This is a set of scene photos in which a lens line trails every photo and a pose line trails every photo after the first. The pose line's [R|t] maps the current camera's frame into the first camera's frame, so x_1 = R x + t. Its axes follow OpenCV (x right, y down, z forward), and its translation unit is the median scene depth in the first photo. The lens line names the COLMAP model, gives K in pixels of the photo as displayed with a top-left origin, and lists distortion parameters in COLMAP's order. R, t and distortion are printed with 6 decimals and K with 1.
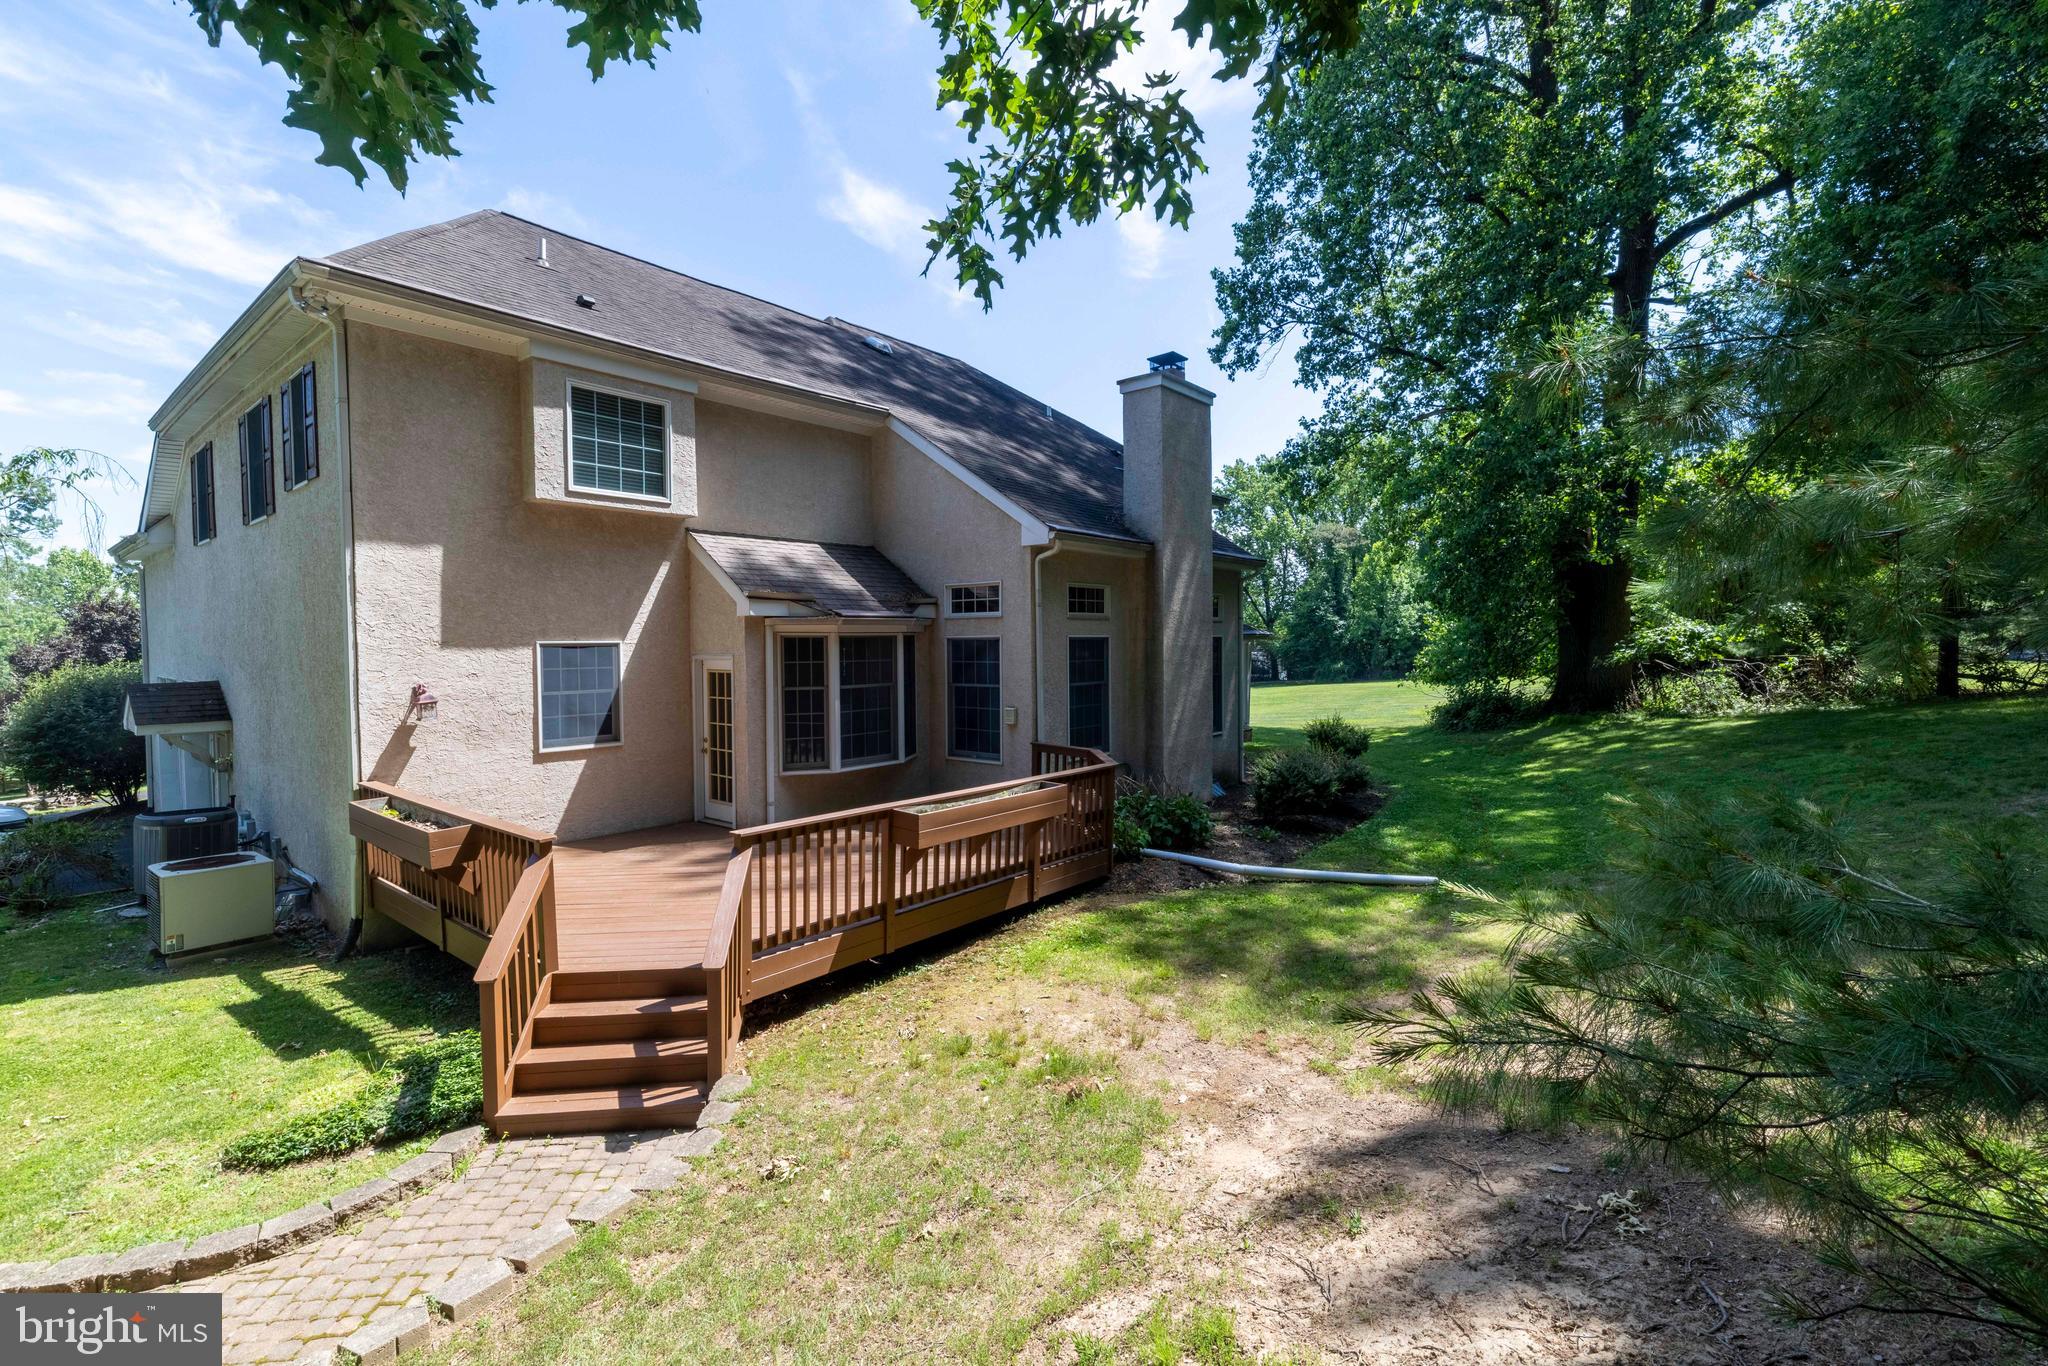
lens RADIAL K [[897.3, 0, 1024.4], [0, 897.3, 673.2], [0, 0, 1]] dist [-0.000104, 0.000980]
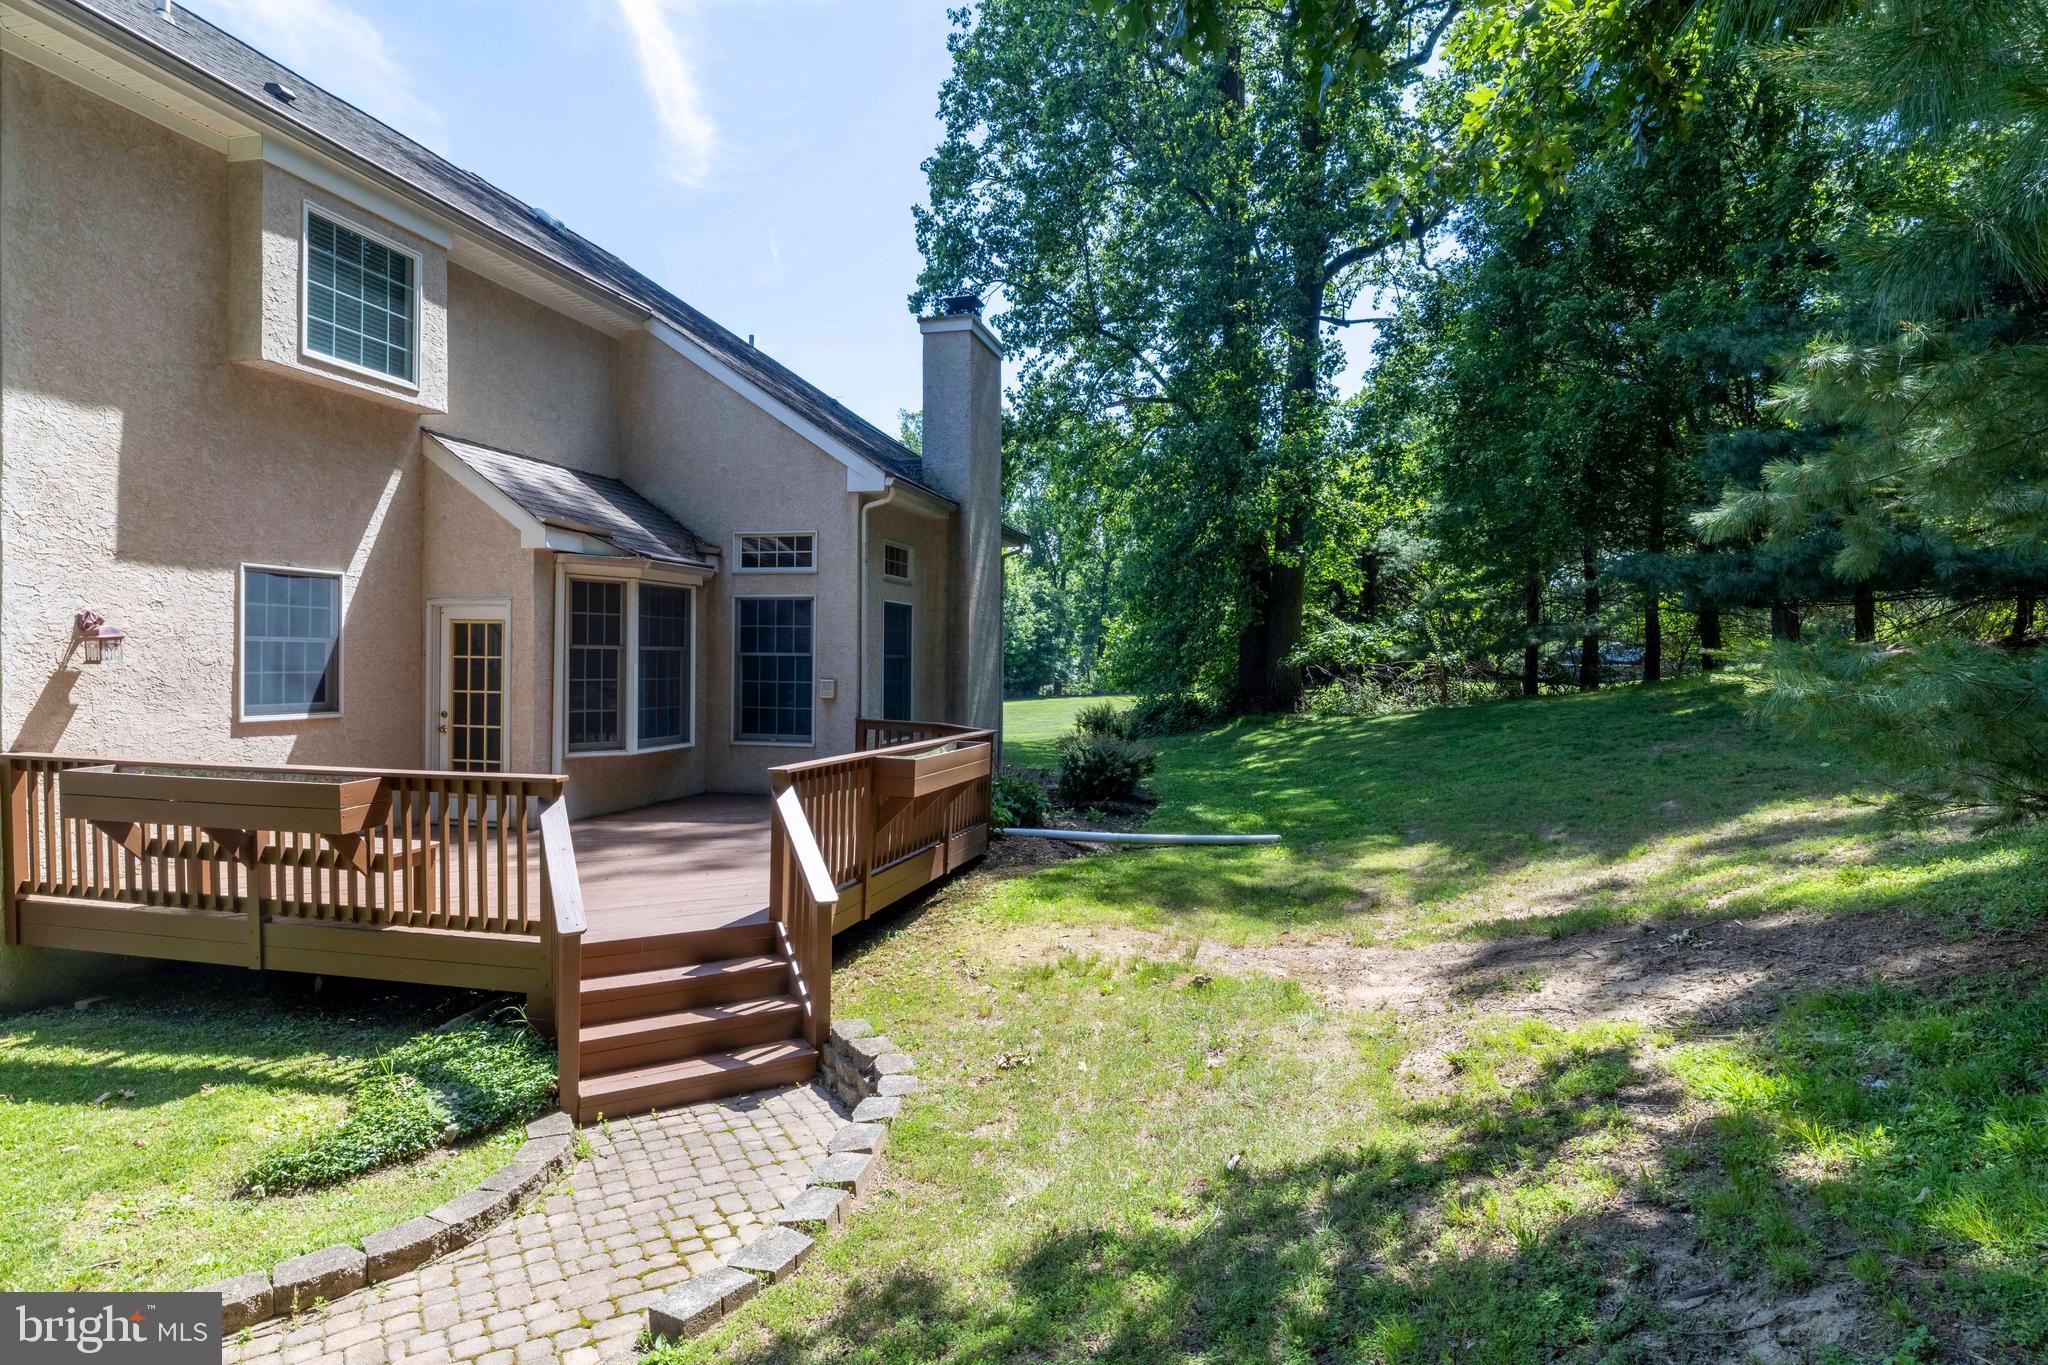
lens RADIAL K [[1143.7, 0, 1023.1], [0, 1143.7, 686.6], [0, 0, 1]] dist [0.004147, -0.002896]
pose [[0.897323, 0.010769, 0.441244, -0.385702], [-0.003410, 0.999842, -0.017467, 0.074325], [-0.441362, 0.014169, 0.897217, -0.070773]]
